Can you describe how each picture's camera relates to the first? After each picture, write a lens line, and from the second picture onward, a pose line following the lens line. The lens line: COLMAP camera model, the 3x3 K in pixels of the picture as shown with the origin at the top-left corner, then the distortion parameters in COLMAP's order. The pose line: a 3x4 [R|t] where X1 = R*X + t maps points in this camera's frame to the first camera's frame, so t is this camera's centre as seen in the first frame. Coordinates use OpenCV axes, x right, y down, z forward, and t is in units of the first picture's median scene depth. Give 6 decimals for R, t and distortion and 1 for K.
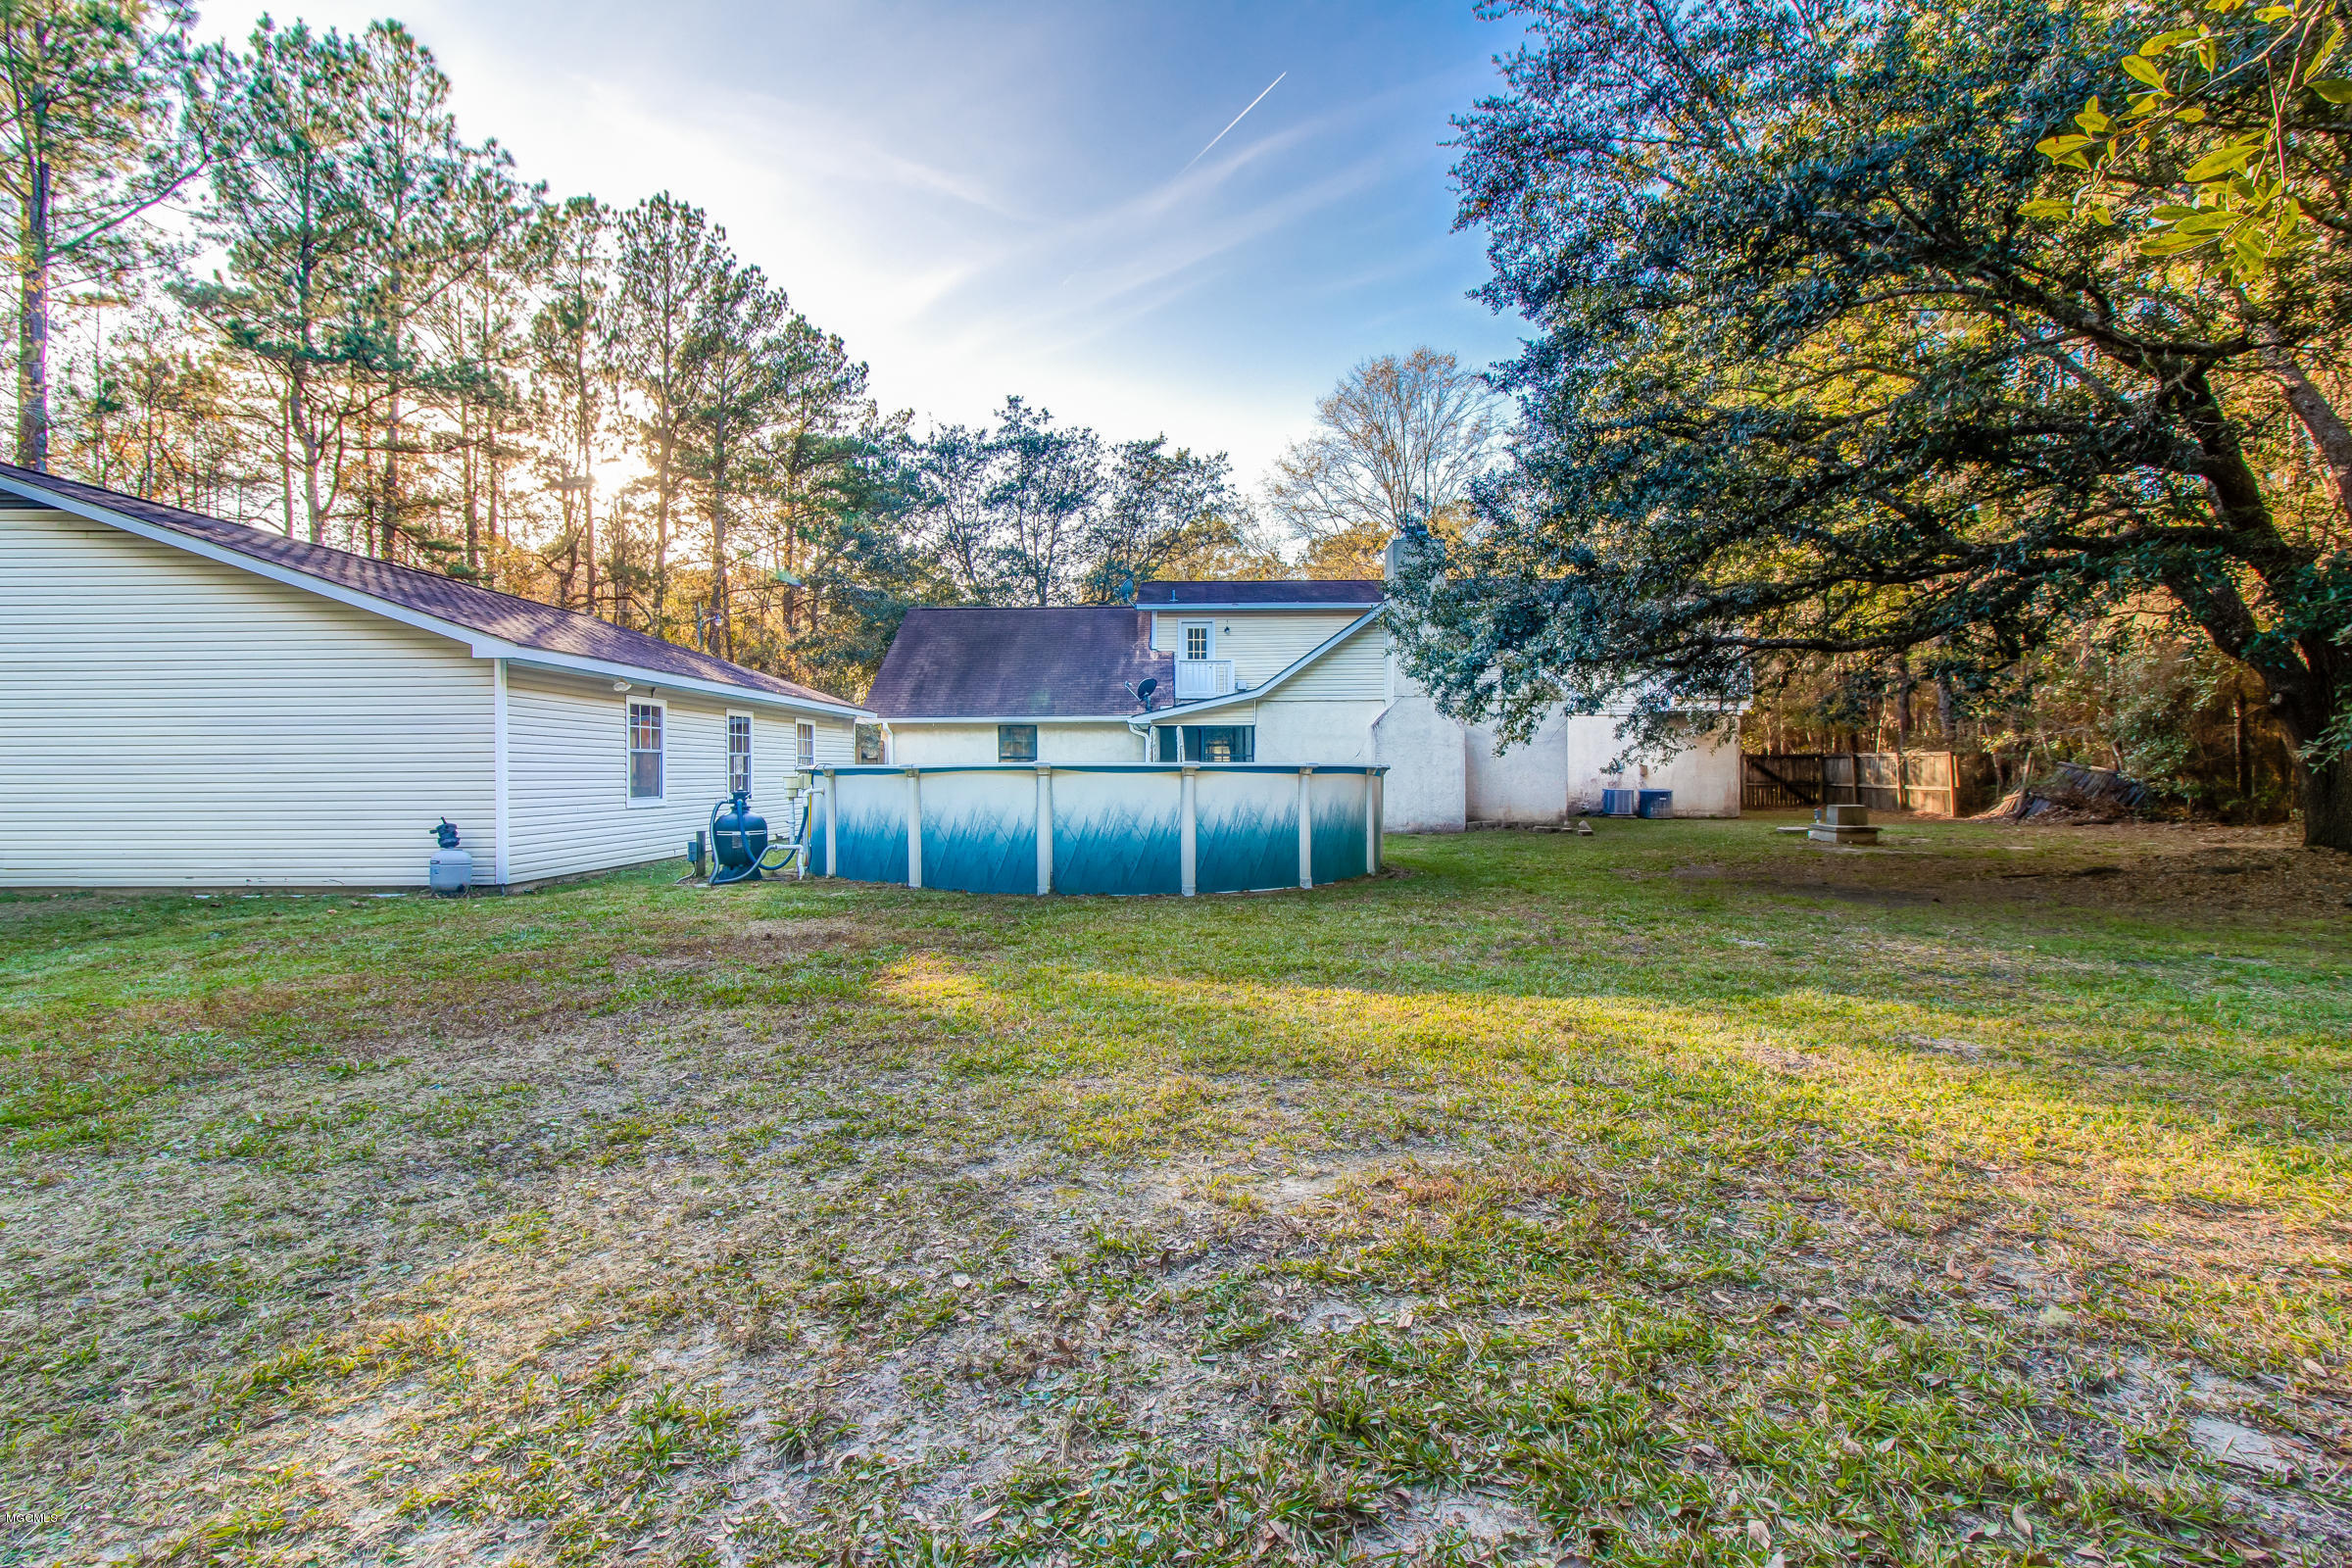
lens RADIAL K [[1082.6, 0, 1155.2], [0, 1082.6, 773.9], [0, 0, 1]] dist [0.004612, 0.000480]
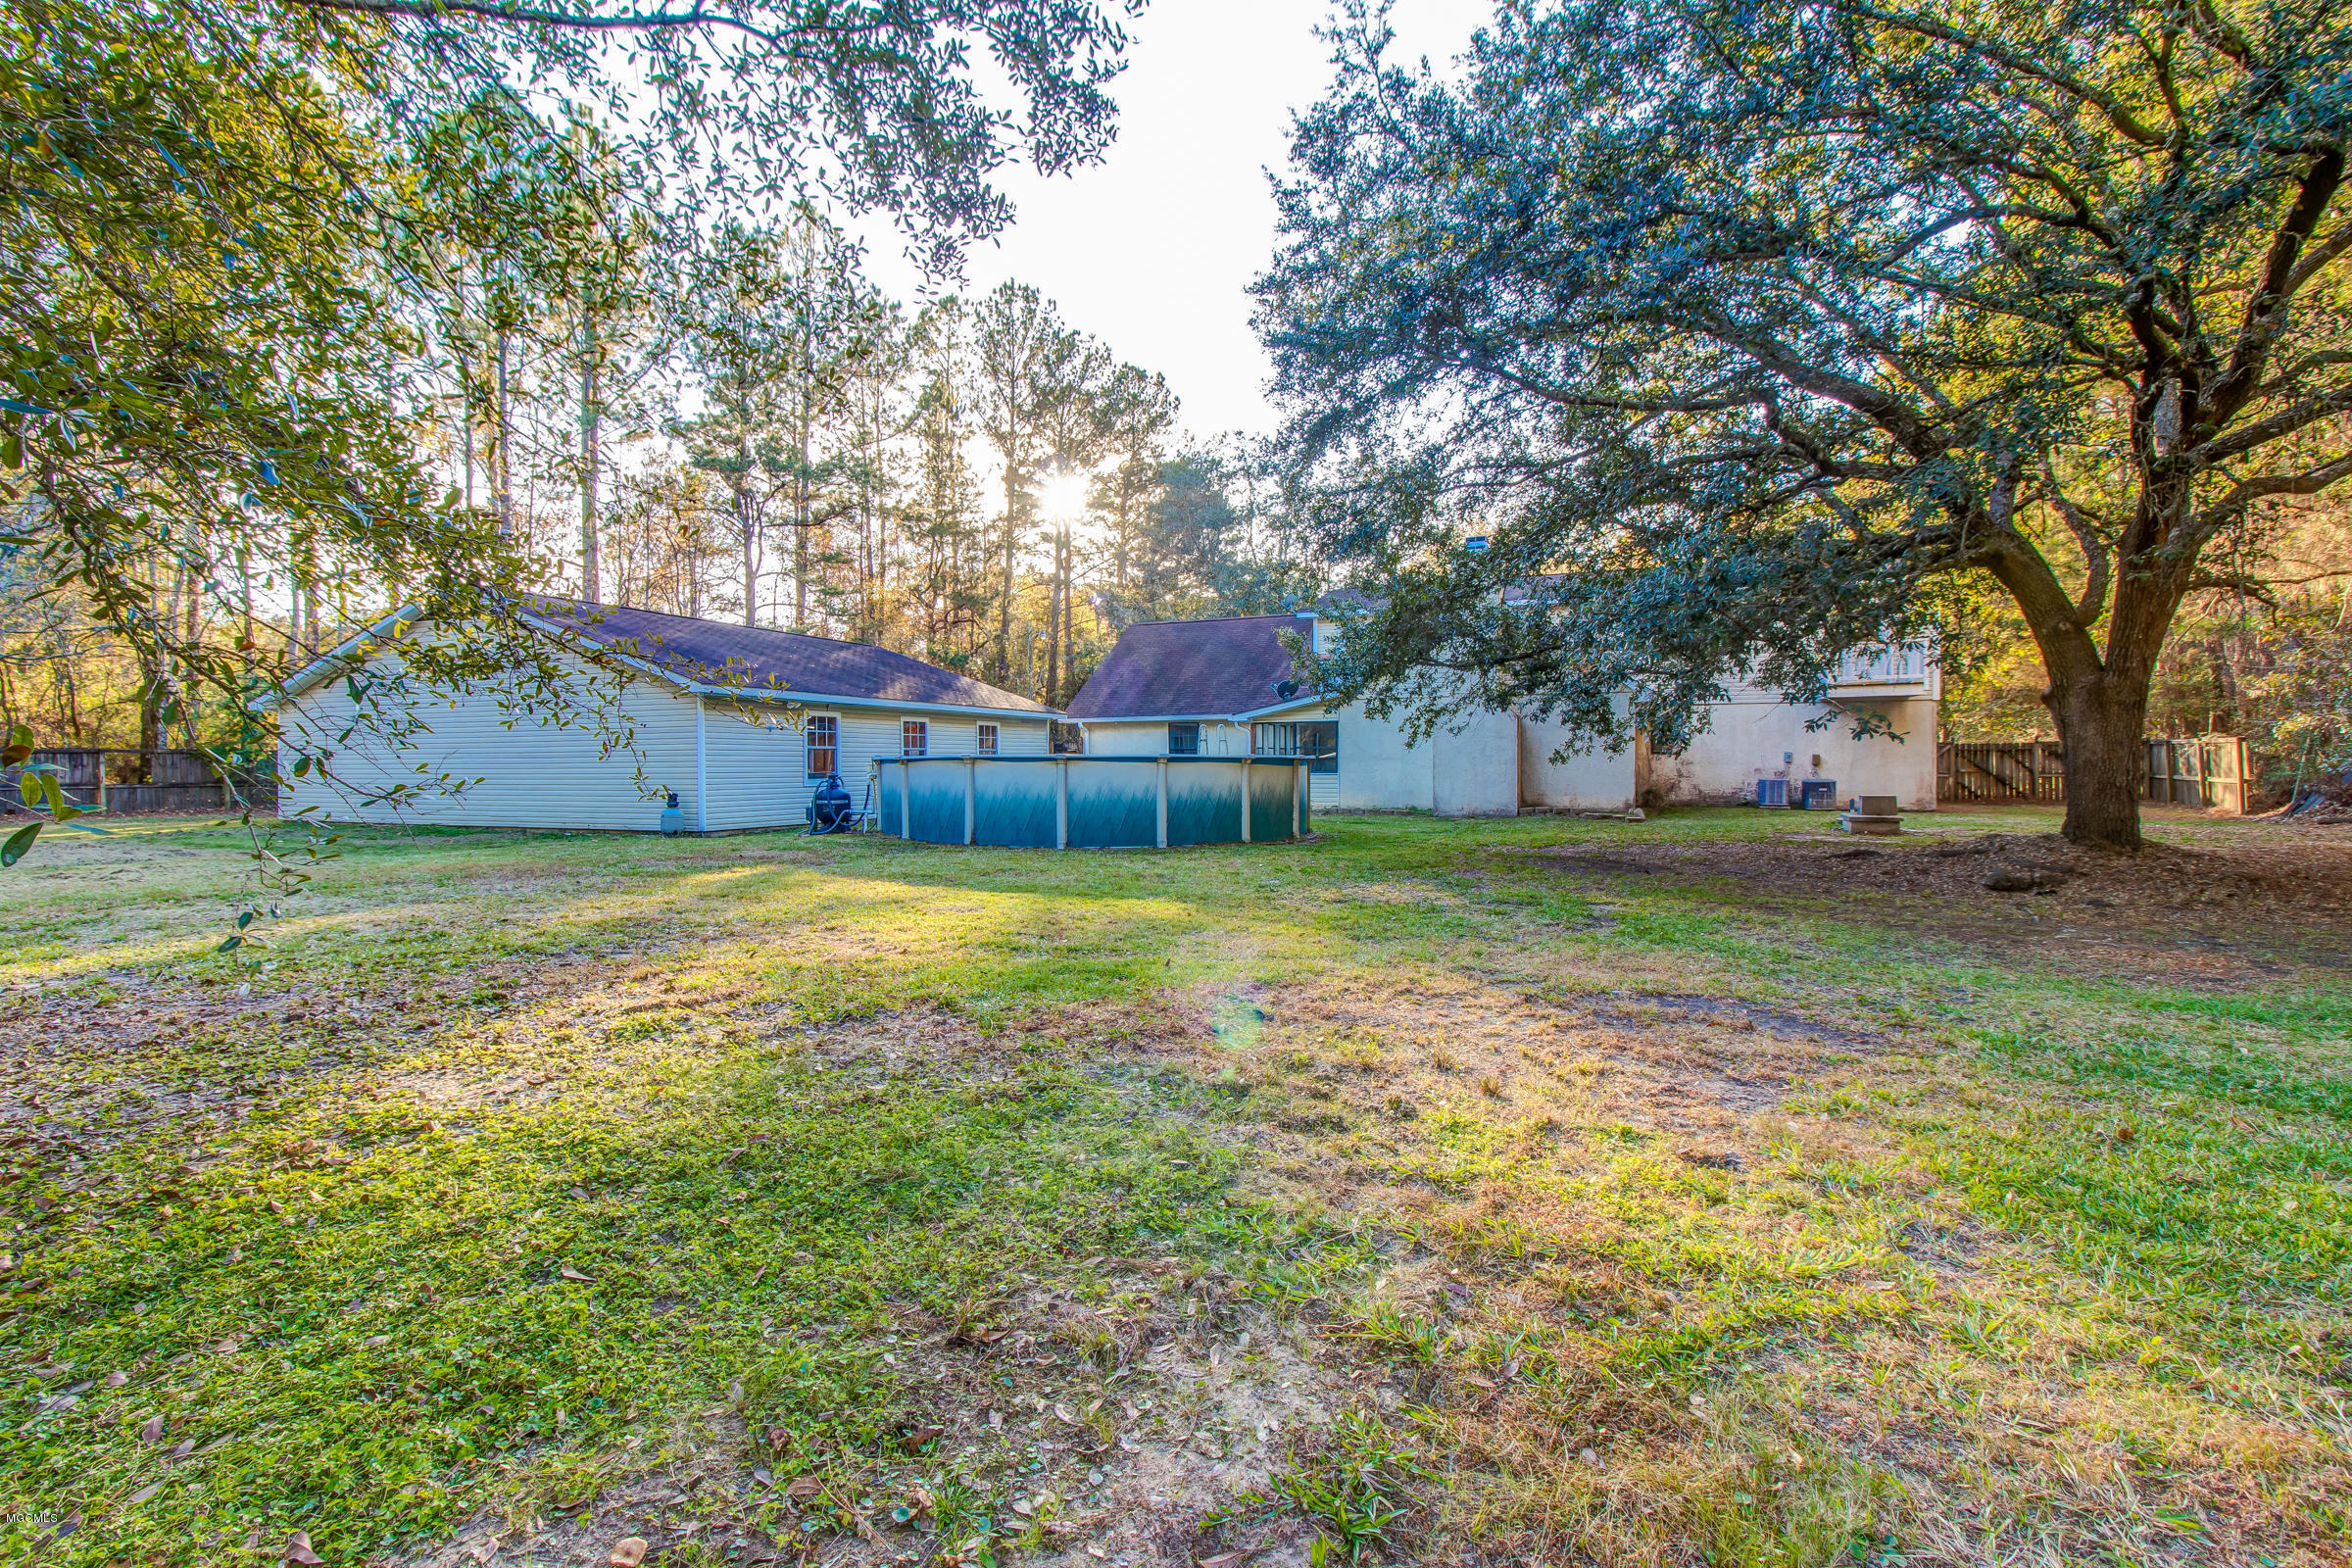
lens RADIAL K [[1082.6, 0, 1155.2], [0, 1082.6, 773.9], [0, 0, 1]] dist [0.004612, 0.000480]
pose [[0.926696, 0.003939, -0.375791, 0.271492], [0.000097, 0.999943, 0.010720, -0.000584], [0.375812, -0.009971, 0.926642, -0.104937]]
